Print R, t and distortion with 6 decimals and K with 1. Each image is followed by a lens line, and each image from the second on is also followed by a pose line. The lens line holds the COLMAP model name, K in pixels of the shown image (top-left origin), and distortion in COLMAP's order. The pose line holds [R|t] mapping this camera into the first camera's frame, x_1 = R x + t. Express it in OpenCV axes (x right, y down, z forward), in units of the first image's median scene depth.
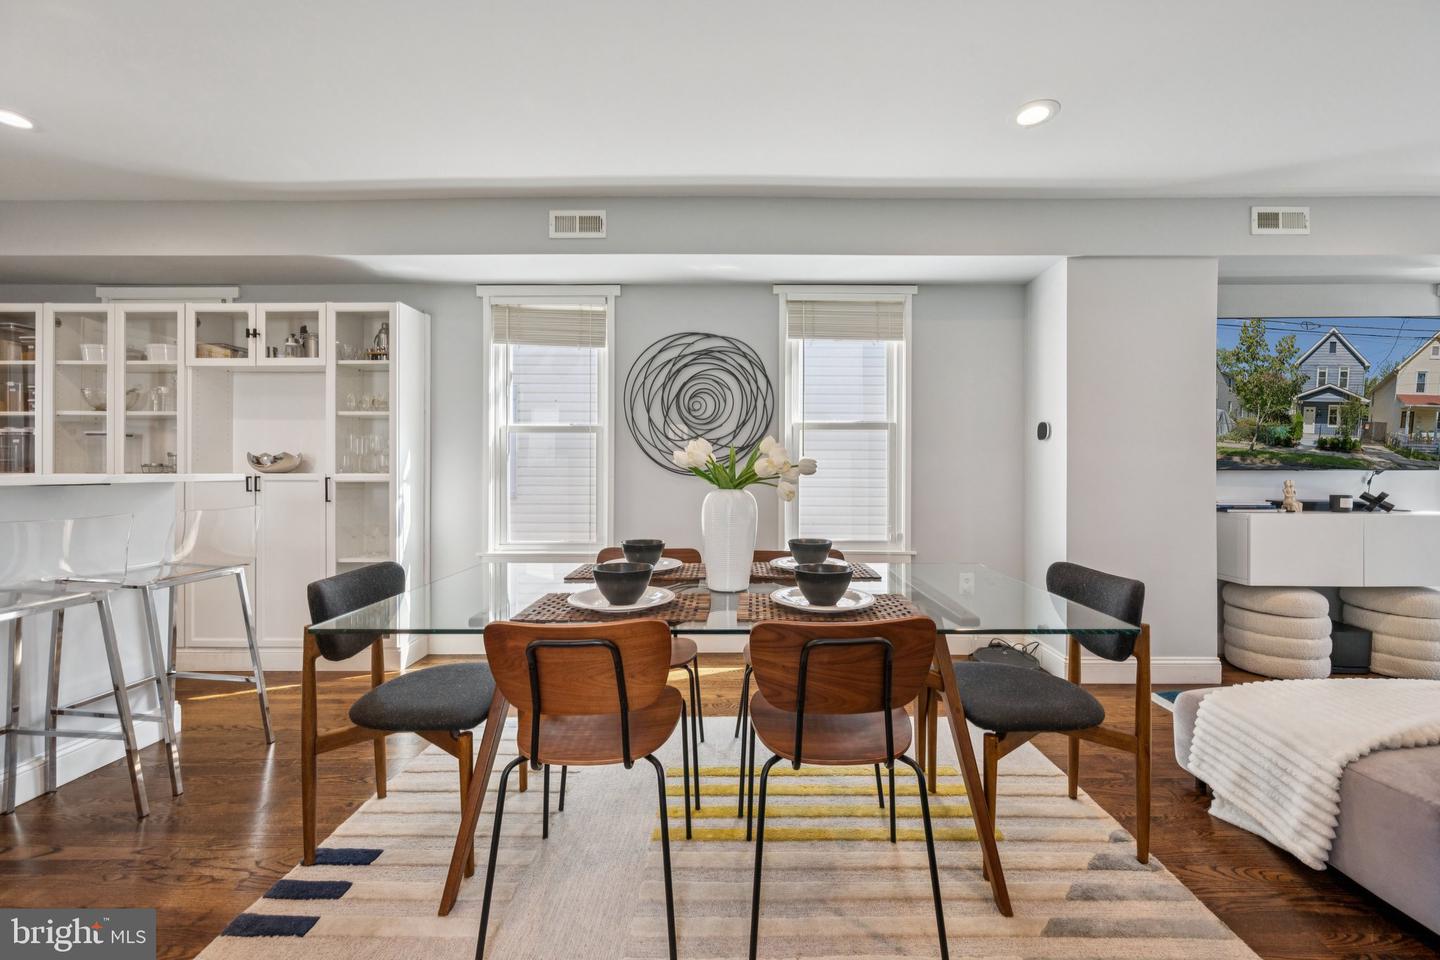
lens RADIAL K [[564.9, 0, 727.8], [0, 564.9, 470.4], [0, 0, 1]] dist [-0.002312, 0.000866]
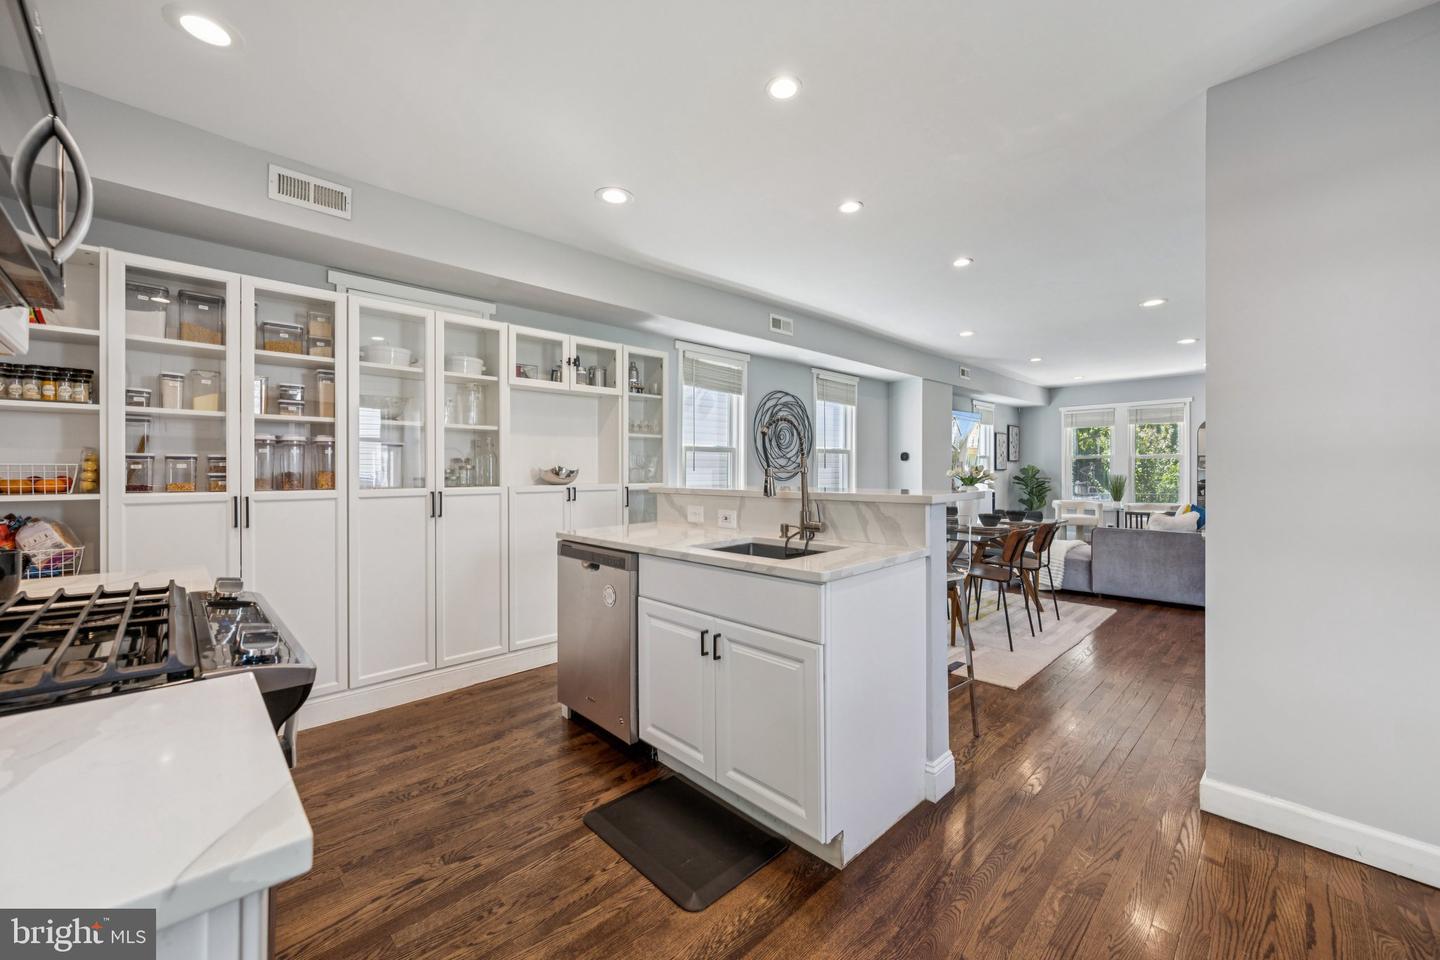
lens RADIAL K [[564.9, 0, 725.0], [0, 564.9, 474.9], [0, 0, 1]] dist [-0.002312, 0.000866]
pose [[0.713923, -0.010386, 0.700147, -1.291743], [0.007088, 0.999946, 0.007606, -0.020968], [-0.700188, -0.000468, 0.713958, -0.025078]]
